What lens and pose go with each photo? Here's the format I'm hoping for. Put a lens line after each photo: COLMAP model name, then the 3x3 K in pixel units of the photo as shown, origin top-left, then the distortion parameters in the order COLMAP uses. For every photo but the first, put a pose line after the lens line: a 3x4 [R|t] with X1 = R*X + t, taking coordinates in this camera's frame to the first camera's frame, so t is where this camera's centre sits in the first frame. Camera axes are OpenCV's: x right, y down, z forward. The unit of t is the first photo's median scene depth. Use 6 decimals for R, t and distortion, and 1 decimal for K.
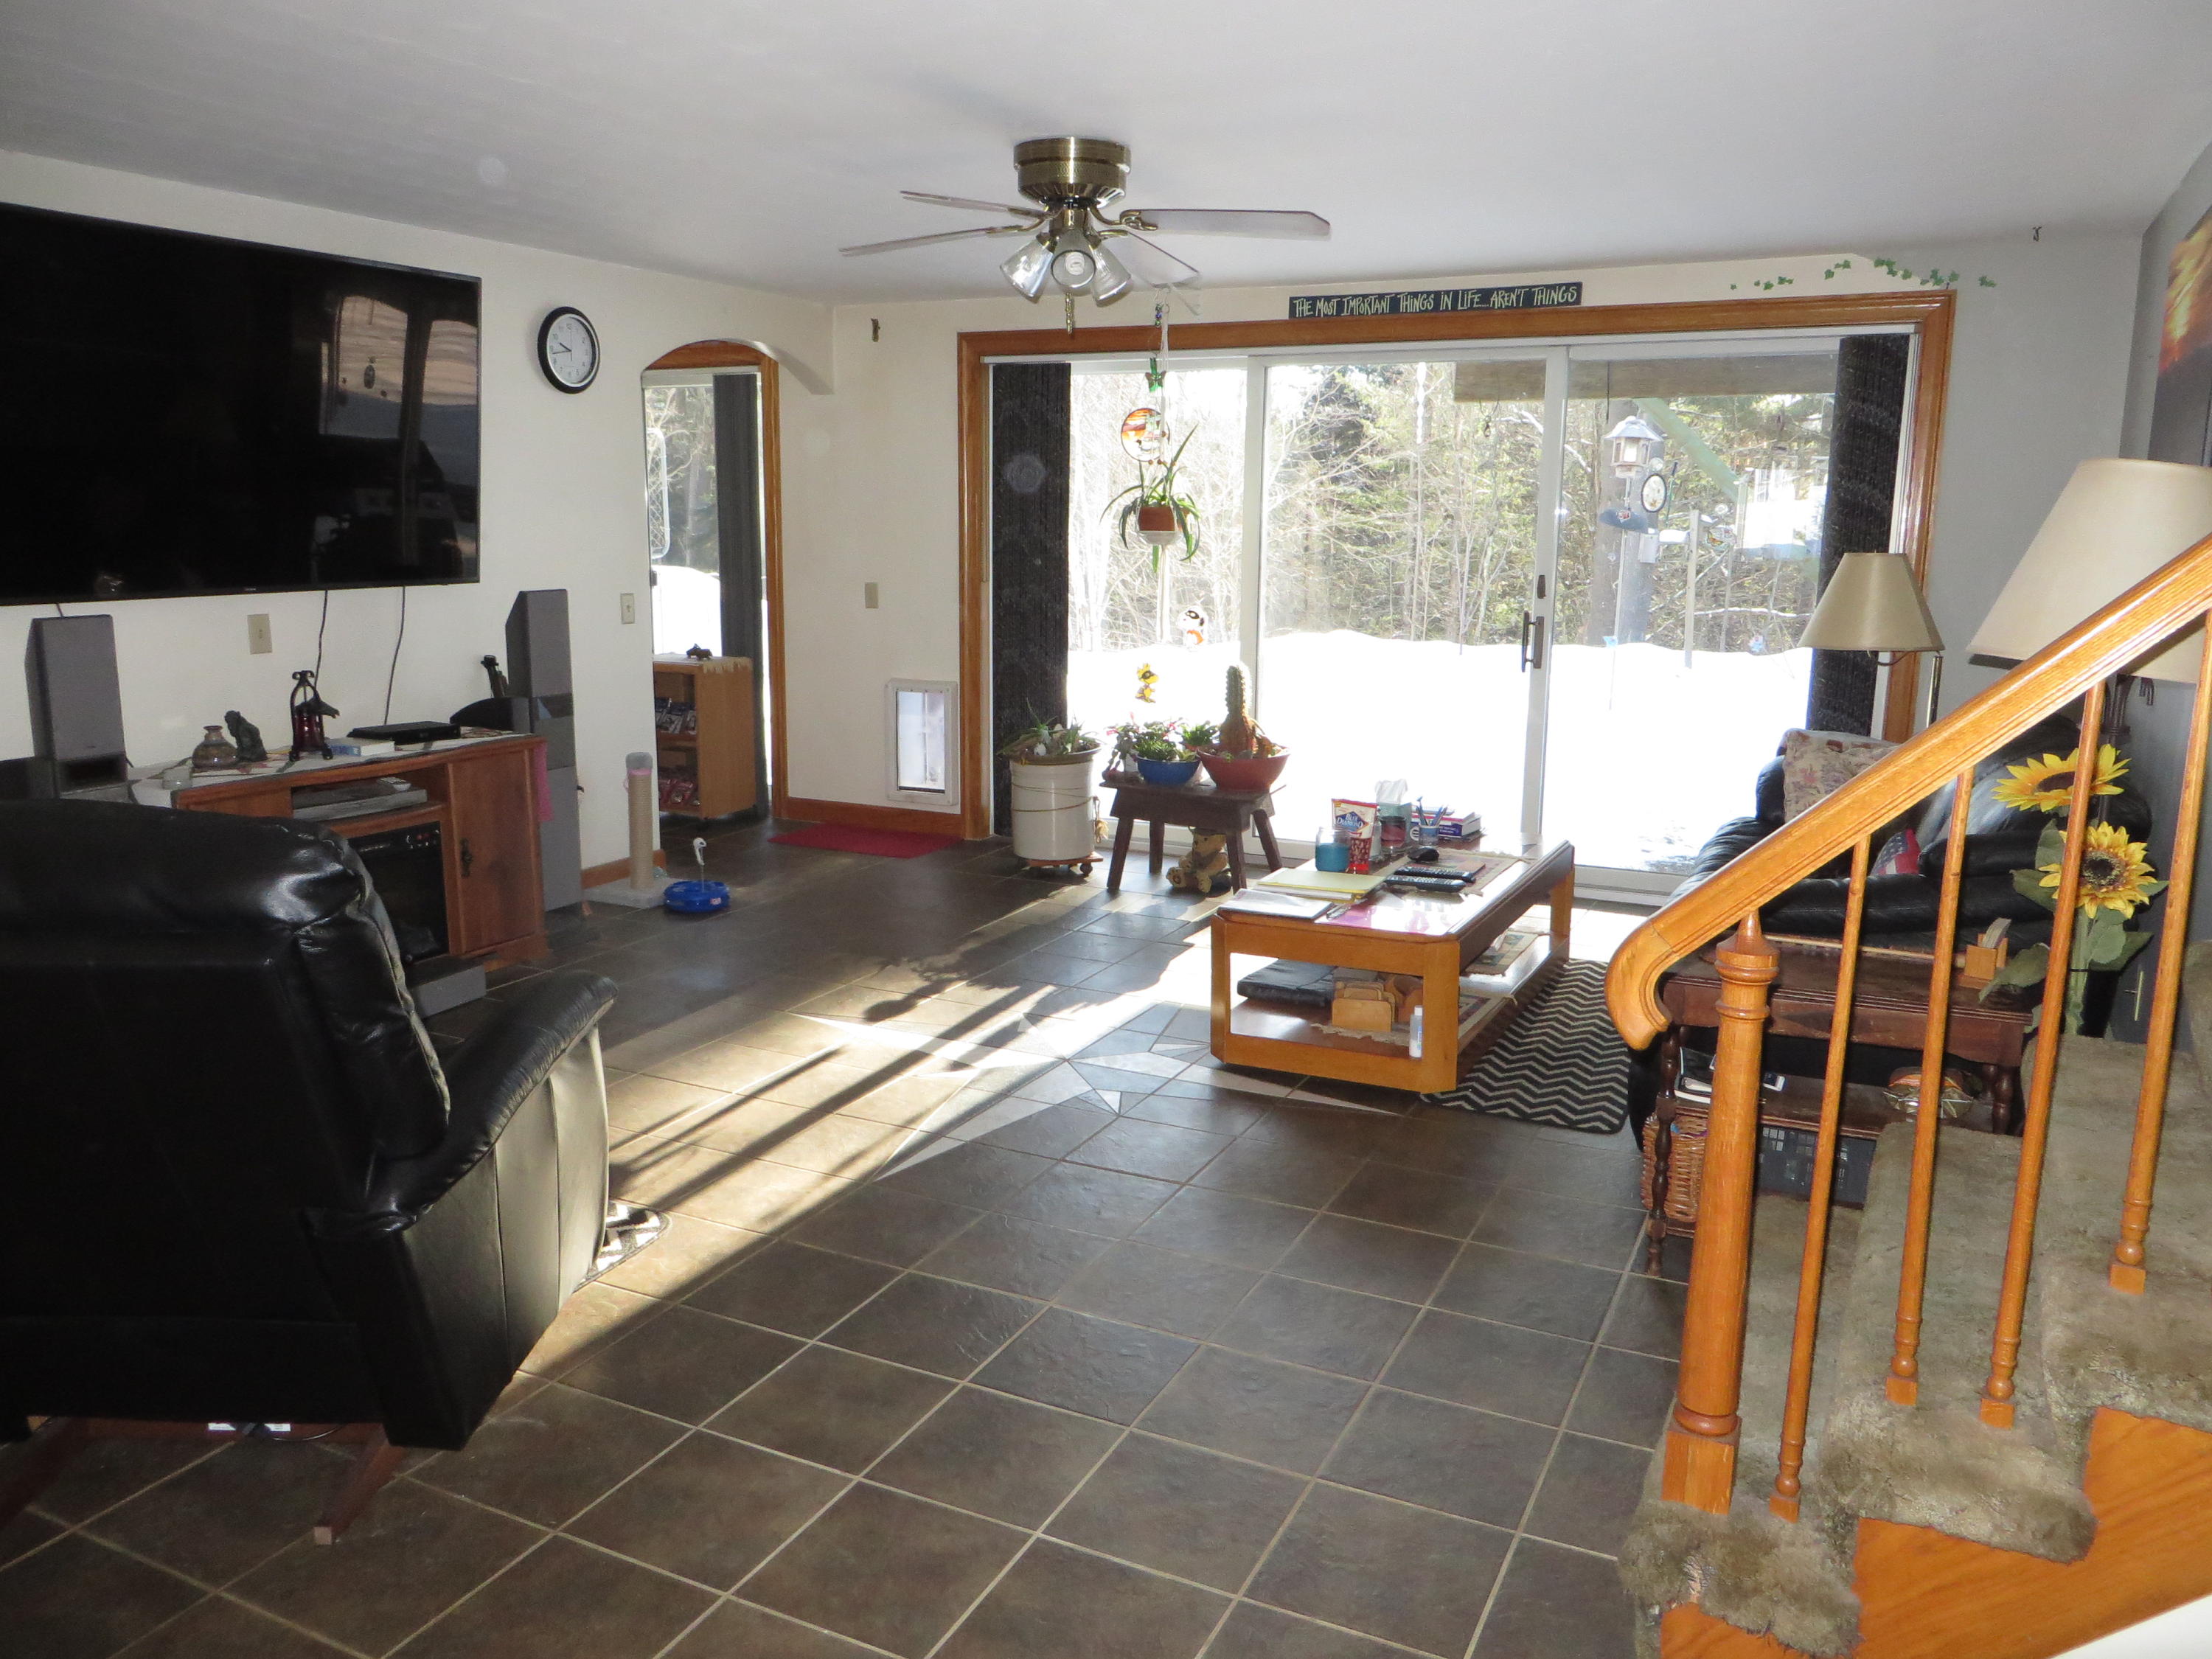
lens RADIAL K [[1657.2, 0, 1134.0], [0, 1657.2, 833.0], [0, 0, 1]] dist [-0.000919, 0.000592]
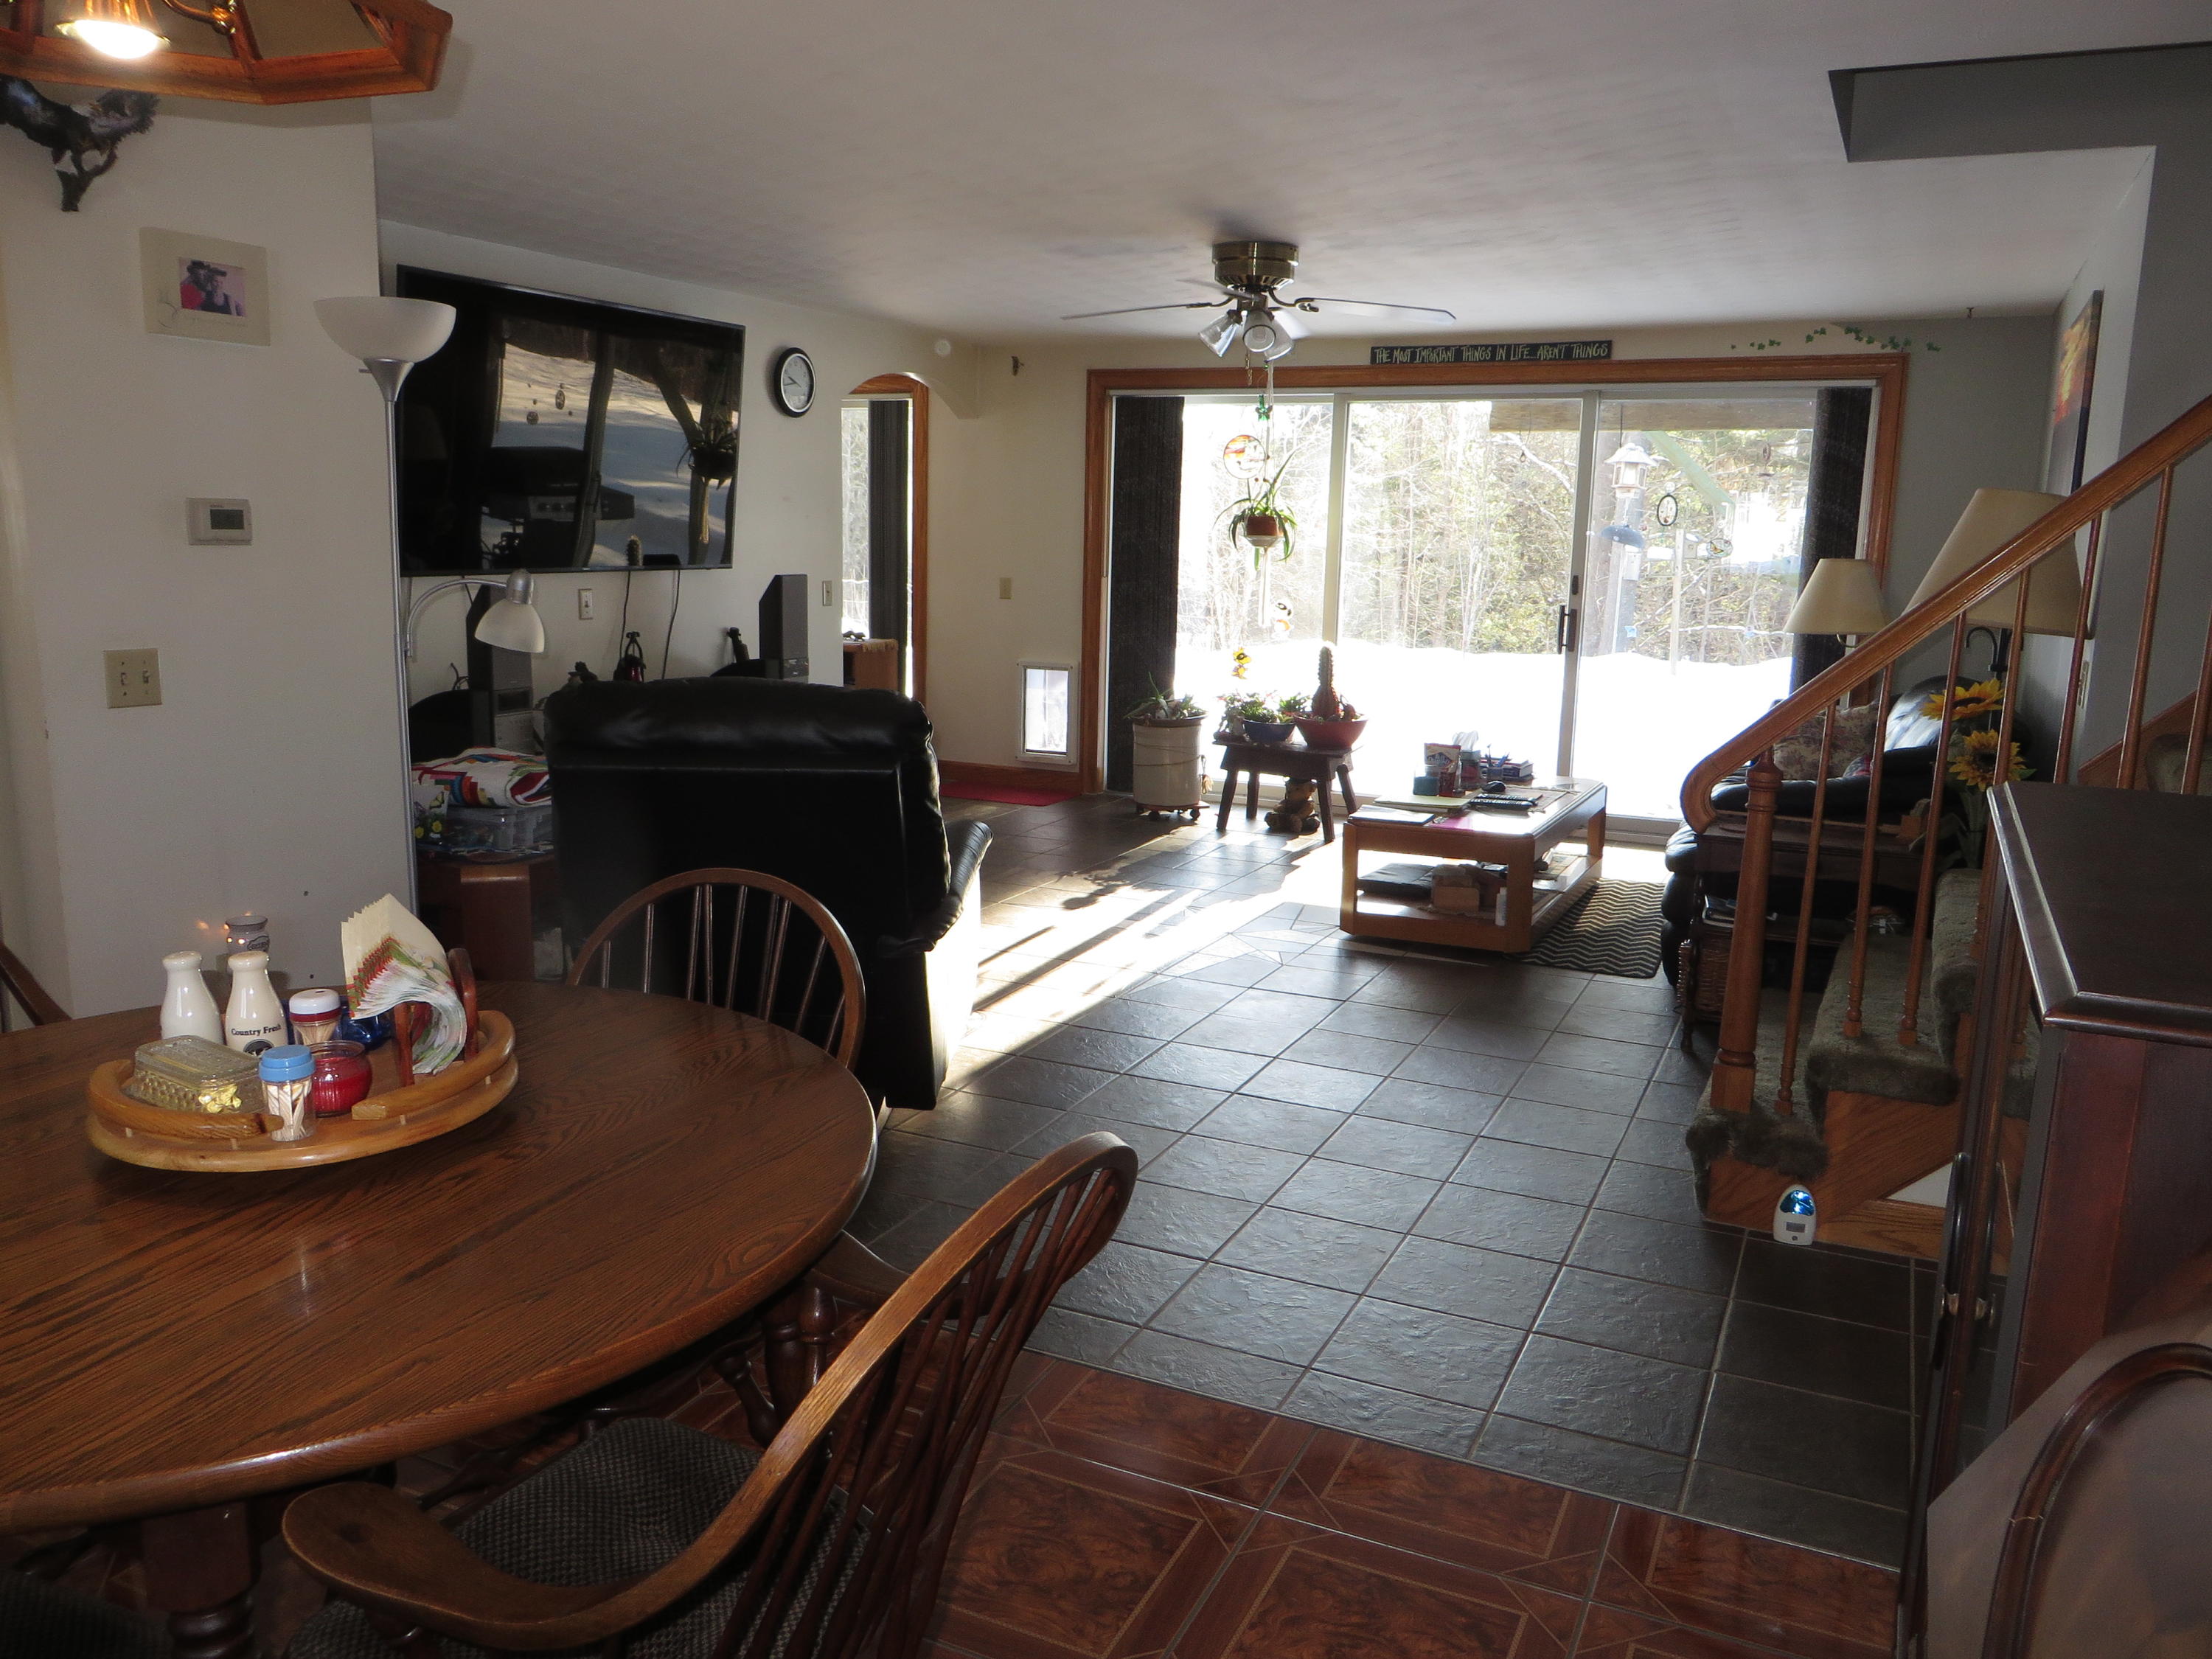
lens RADIAL K [[1674.6, 0, 1129.7], [0, 1674.6, 835.0], [0, 0, 1]] dist [0.001078, -0.002445]
pose [[0.999812, 0.010427, 0.016323, -0.101667], [-0.010276, 0.999904, -0.009299, 0.051201], [-0.016418, 0.009129, 0.999824, -0.233069]]
